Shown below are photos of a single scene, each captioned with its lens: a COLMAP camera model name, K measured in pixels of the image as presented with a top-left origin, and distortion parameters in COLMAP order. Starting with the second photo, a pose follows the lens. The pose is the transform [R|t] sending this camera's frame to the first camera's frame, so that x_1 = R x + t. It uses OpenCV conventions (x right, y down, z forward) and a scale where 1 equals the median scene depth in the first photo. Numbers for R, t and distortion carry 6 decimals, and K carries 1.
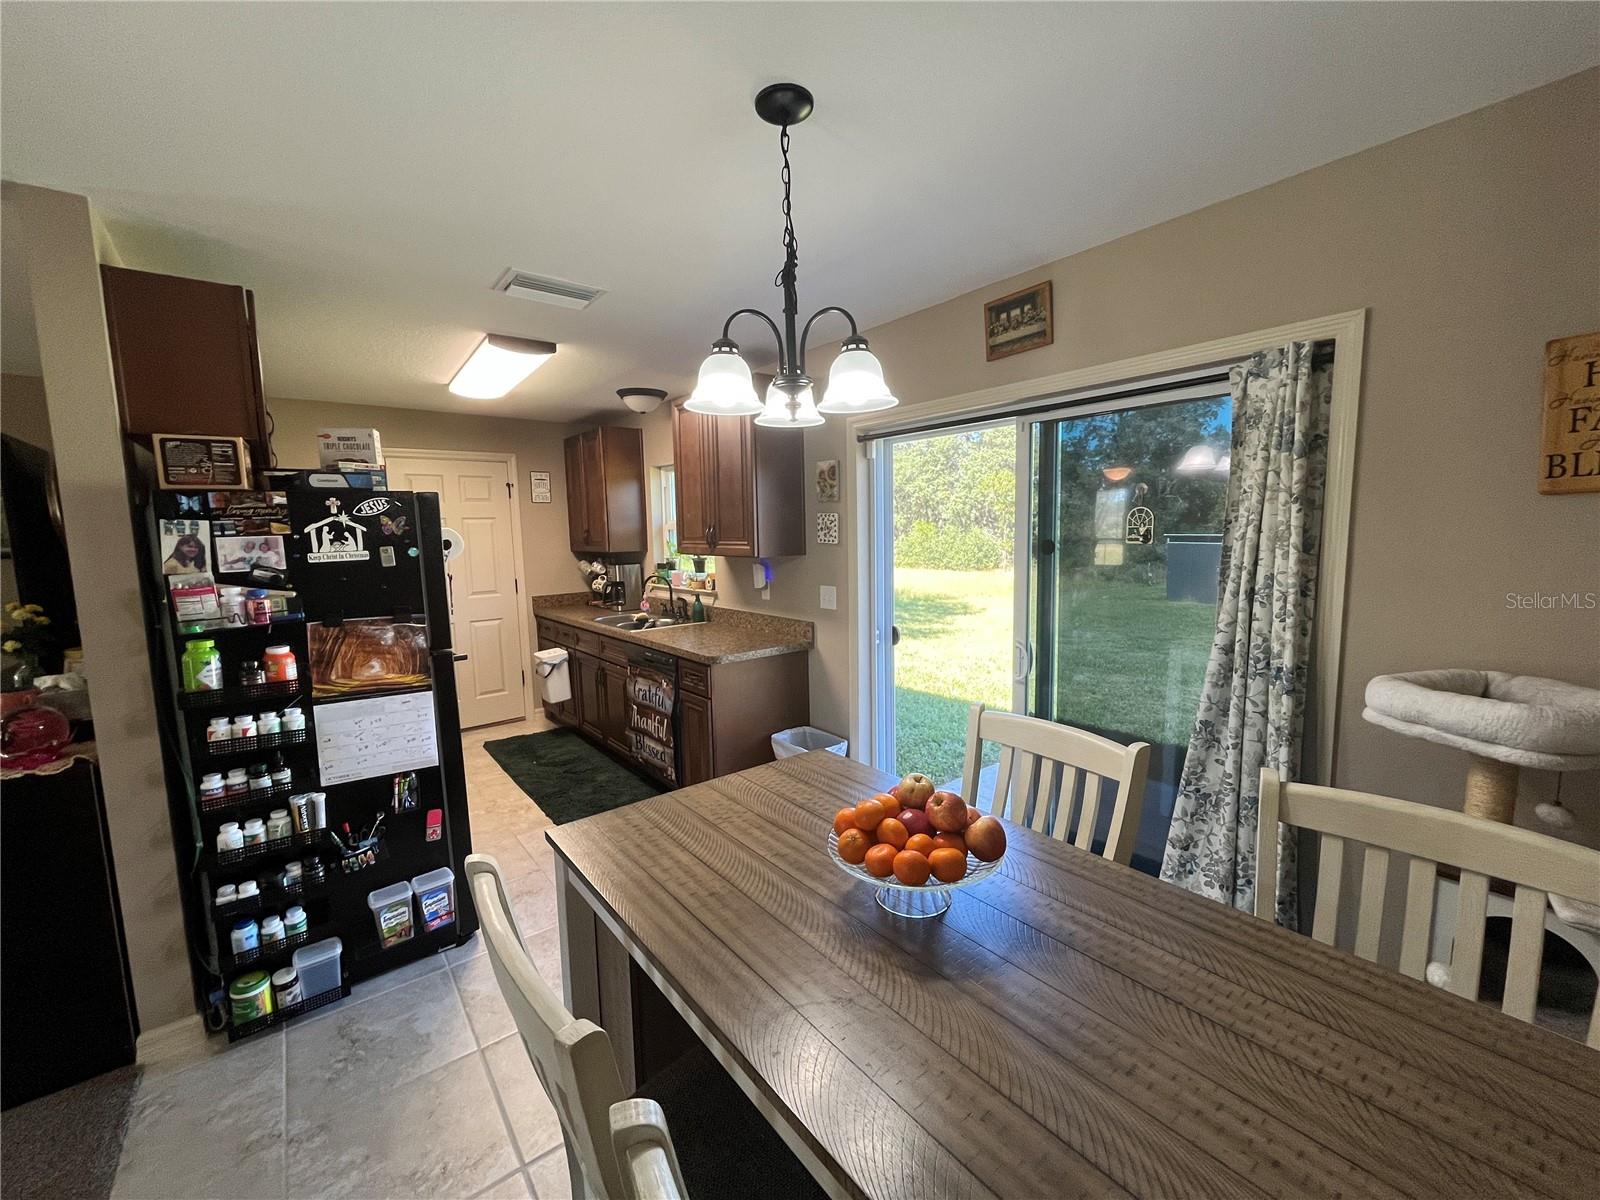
lens RADIAL K [[645.7, 0, 794.6], [0, 645.7, 598.7], [0, 0, 1]] dist [-0.002589, 0.000359]
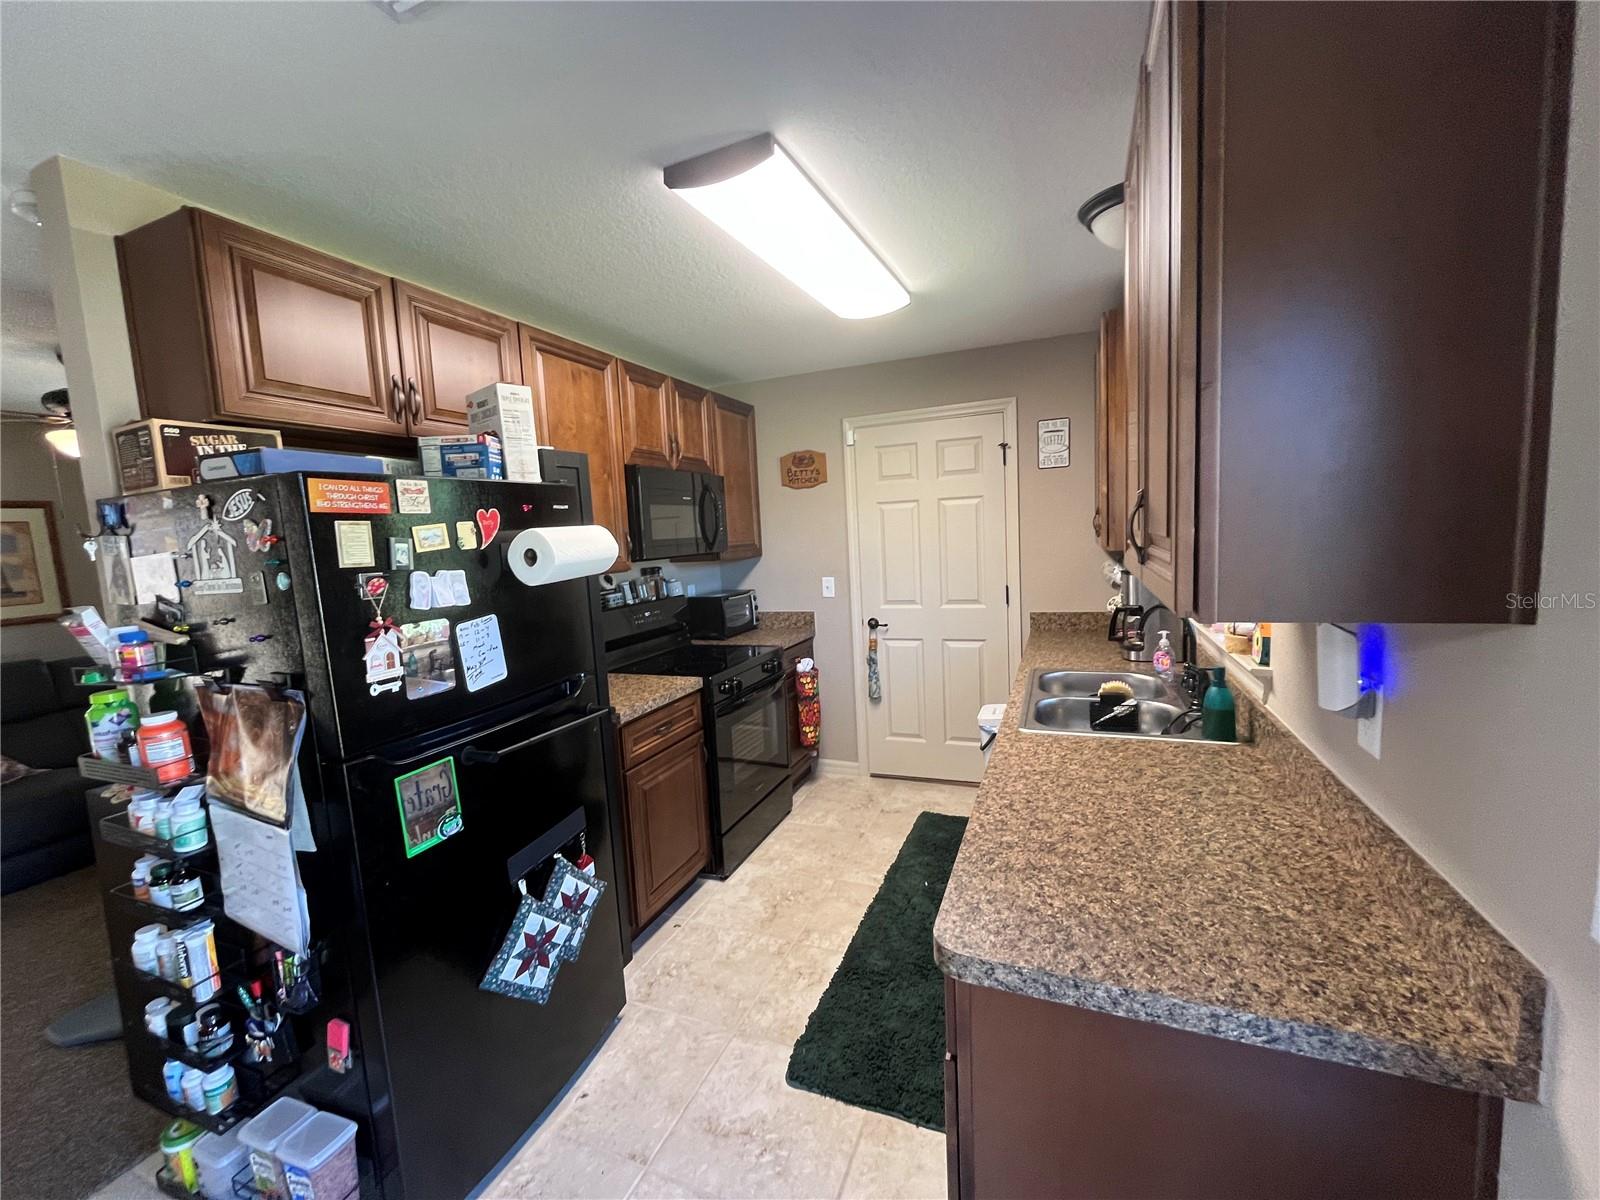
lens RADIAL K [[645.7, 0, 793.1], [0, 645.7, 598.9], [0, 0, 1]] dist [-0.002589, 0.000359]
pose [[0.484839, 0.086627, -0.870303, 0.127028], [-0.053219, 0.996161, 0.069506, -0.125697], [0.872983, 0.012617, 0.487588, 1.163739]]
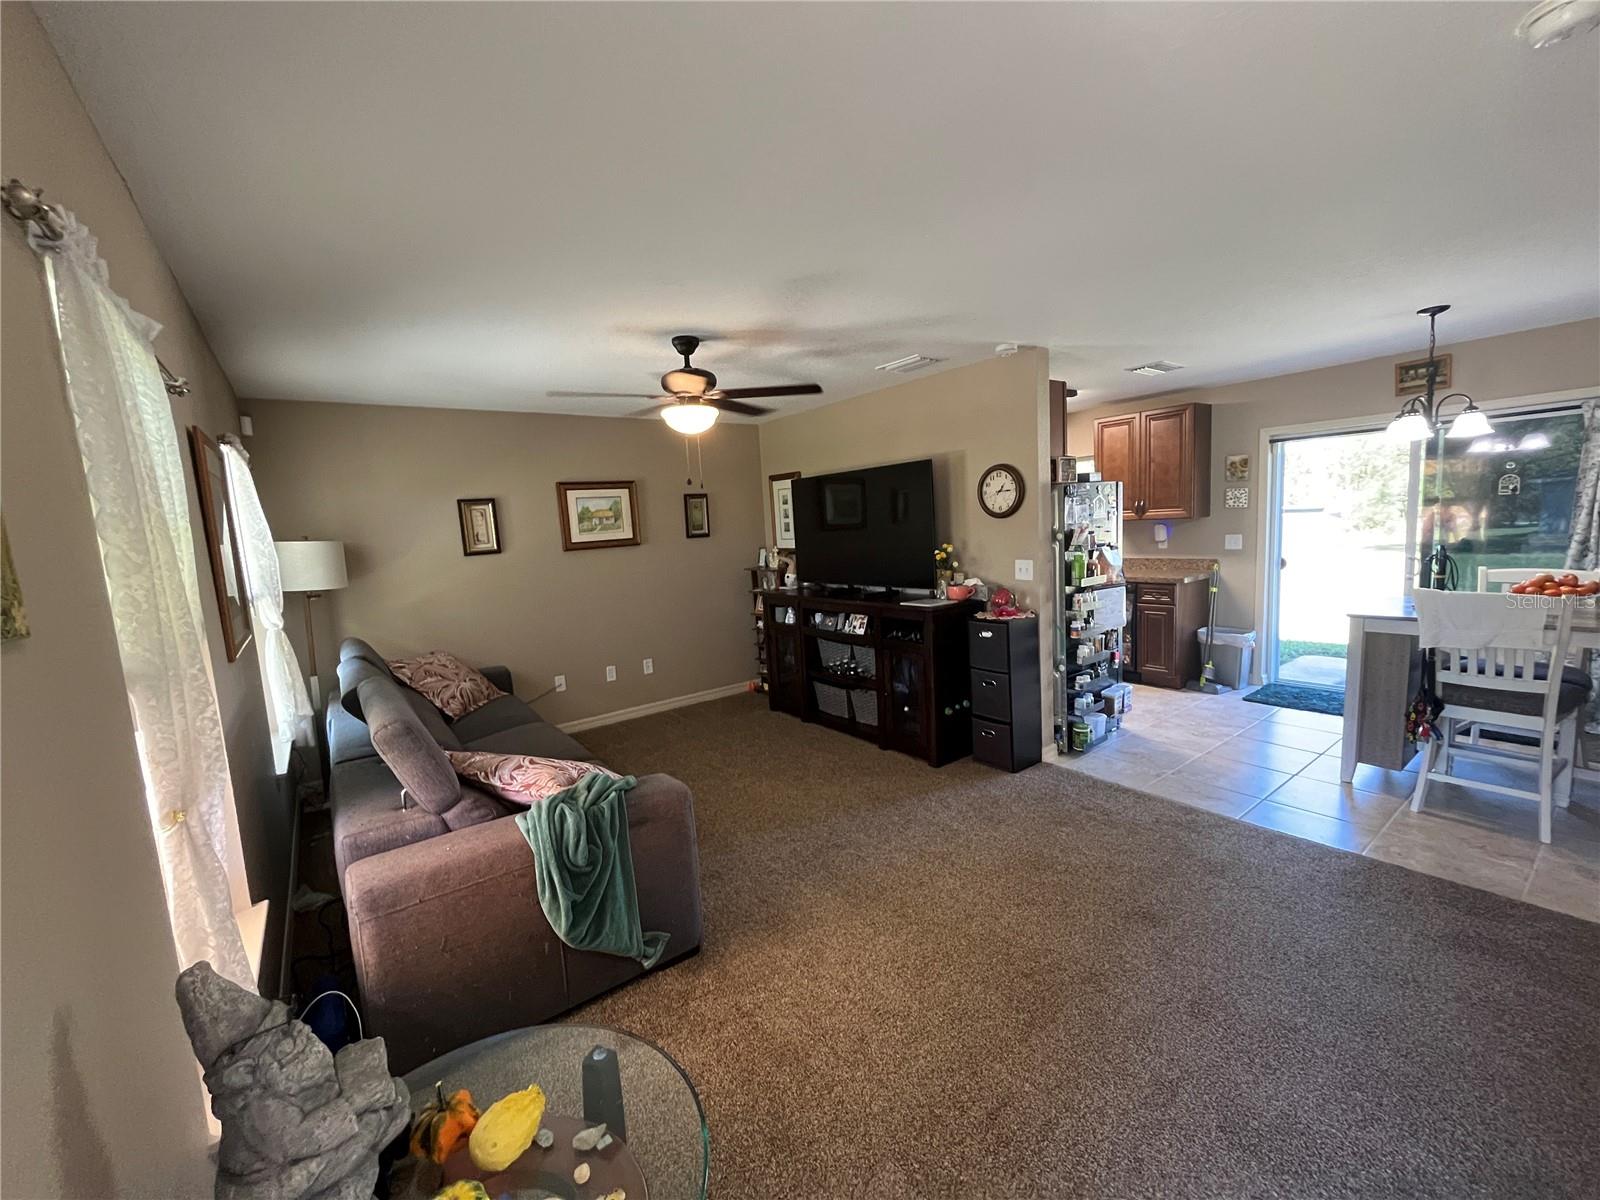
lens RADIAL K [[645.7, 0, 797.5], [0, 645.7, 599.2], [0, 0, 1]] dist [-0.002589, 0.000359]
pose [[0.998941, -0.034465, -0.030469, -1.541472], [0.034815, 0.999333, 0.011030, 0.132529], [0.030068, -0.012079, 0.999475, -0.973105]]
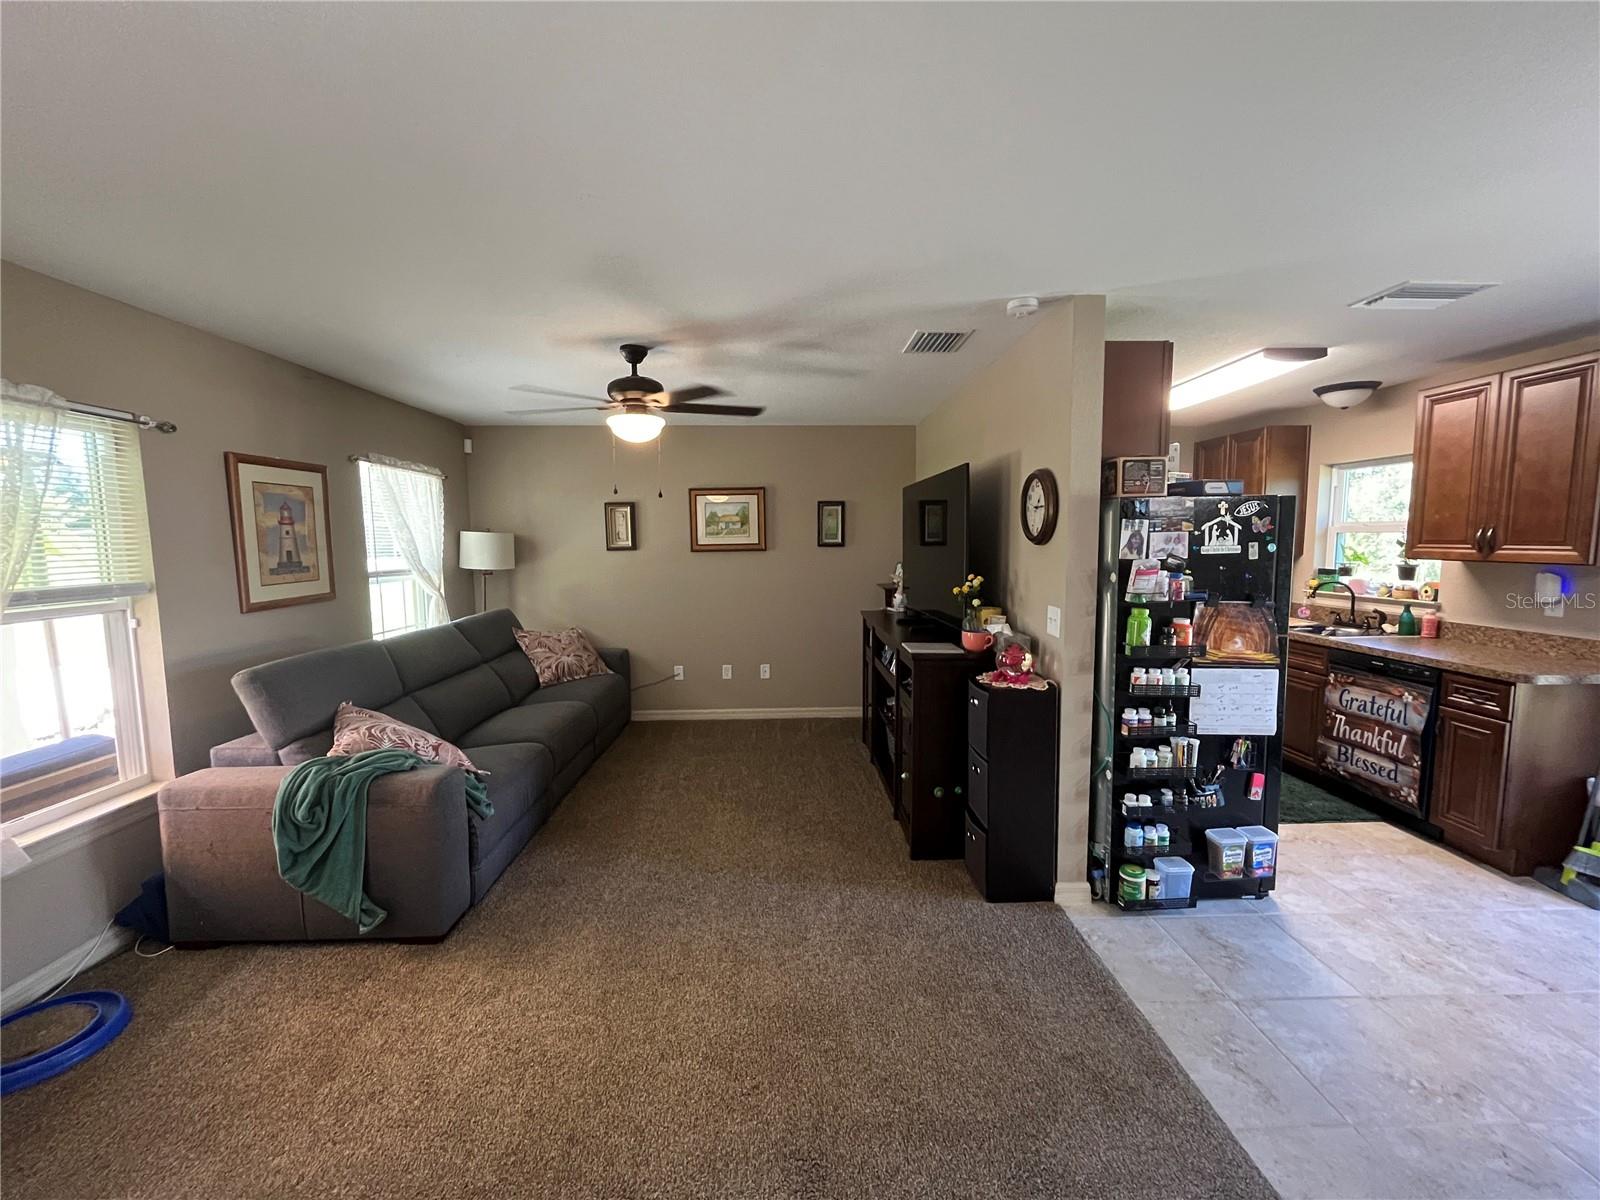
lens RADIAL K [[645.7, 0, 797.9], [0, 645.7, 599.8], [0, 0, 1]] dist [-0.002589, 0.000359]
pose [[0.803827, 0.070197, -0.590706, -0.608867], [-0.073046, 0.997146, 0.019096, 0.063081], [0.590361, 0.027799, 0.806661, -0.446636]]
